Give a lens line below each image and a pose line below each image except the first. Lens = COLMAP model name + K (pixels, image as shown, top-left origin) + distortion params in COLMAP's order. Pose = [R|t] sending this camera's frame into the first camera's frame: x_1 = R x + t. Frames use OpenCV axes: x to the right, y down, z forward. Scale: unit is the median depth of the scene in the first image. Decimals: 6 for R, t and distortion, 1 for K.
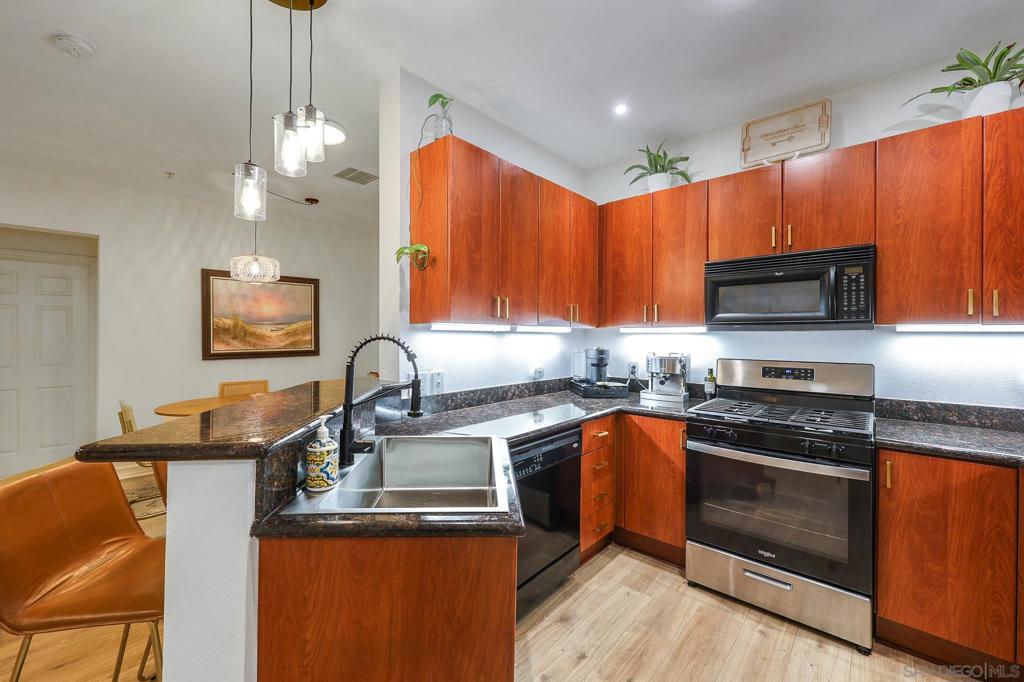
lens RADIAL K [[416.4, 0, 506.3], [0, 416.4, 334.7], [0, 0, 1]] dist [-0.001285, 0.000015]
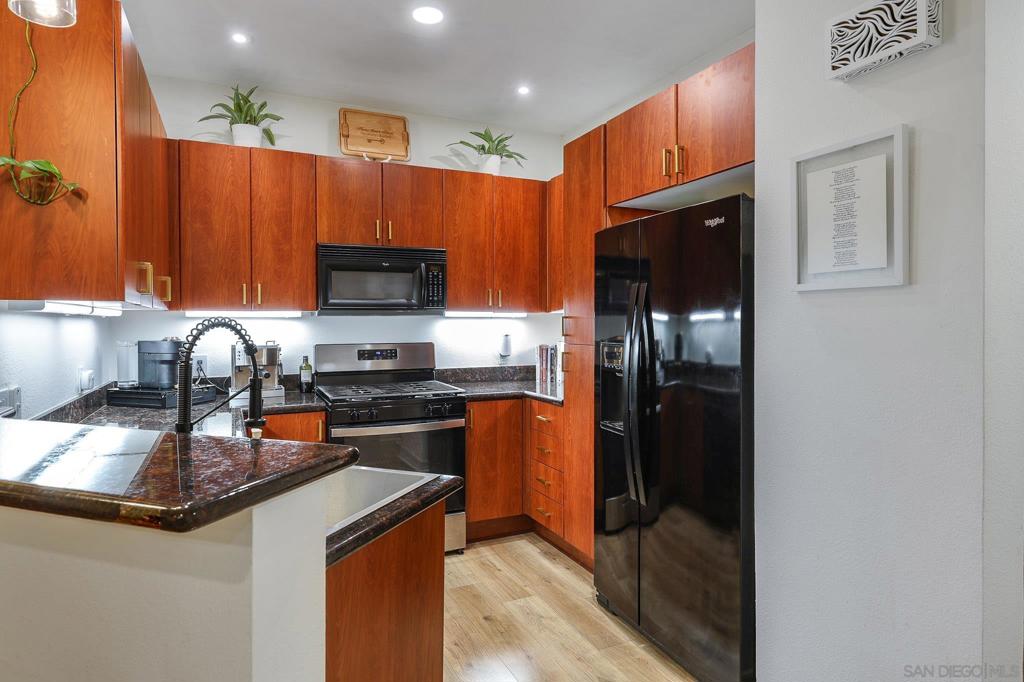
lens RADIAL K [[582.2, 0, 506.1], [0, 582.2, 330.4], [0, 0, 1]] dist [-0.001406, 0.000213]
pose [[0.384289, -0.018794, 0.923022, -0.614975], [0.002959, 0.999813, 0.019126, 0.001093], [-0.923208, -0.004619, 0.384272, 0.101981]]
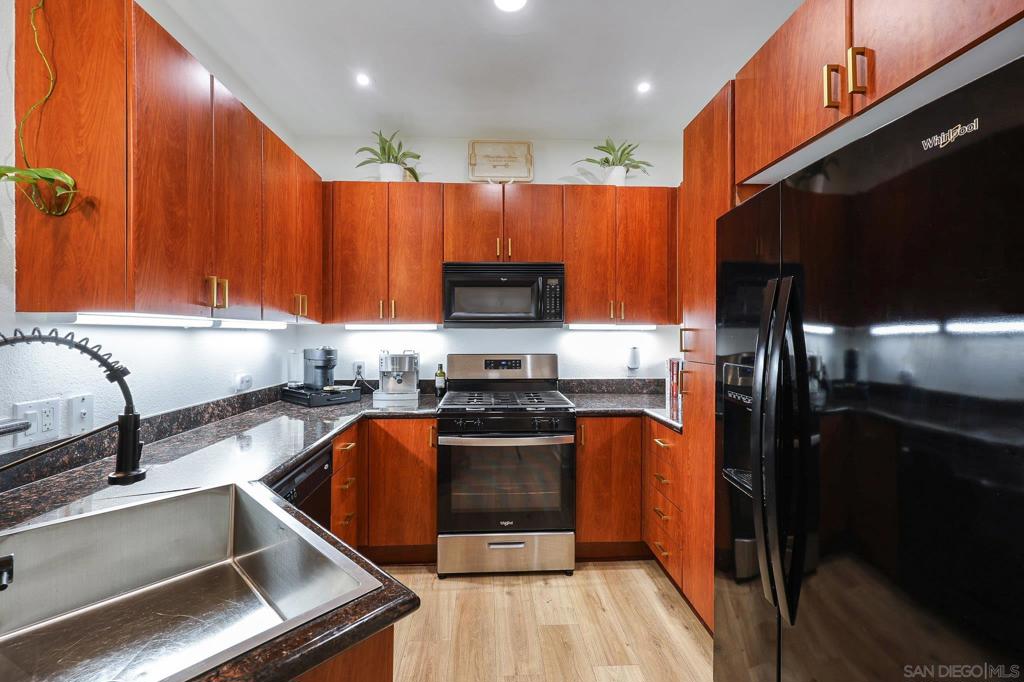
lens RADIAL K [[416.4, 0, 506.3], [0, 416.4, 334.7], [0, 0, 1]] dist [-0.001285, 0.000015]
pose [[0.708352, -0.005751, 0.705835, -0.151640], [0.001222, 0.999975, 0.006921, 0.000301], [-0.705858, -0.004040, 0.708342, 0.160336]]
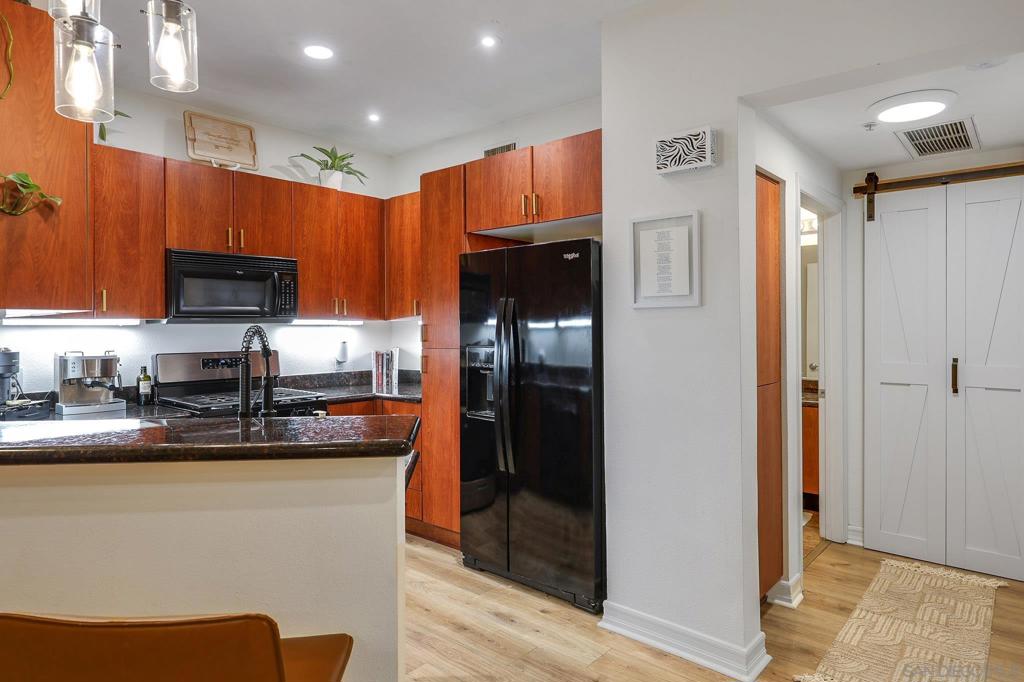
lens RADIAL K [[618.4, 0, 507.7], [0, 618.4, 326.4], [0, 0, 1]] dist [-0.002695, -0.000001]
pose [[-0.023795, -0.001150, 0.999716, -0.950874], [0.004537, 0.999989, 0.001259, -0.000753], [-0.999707, 0.004565, -0.023790, 0.305193]]
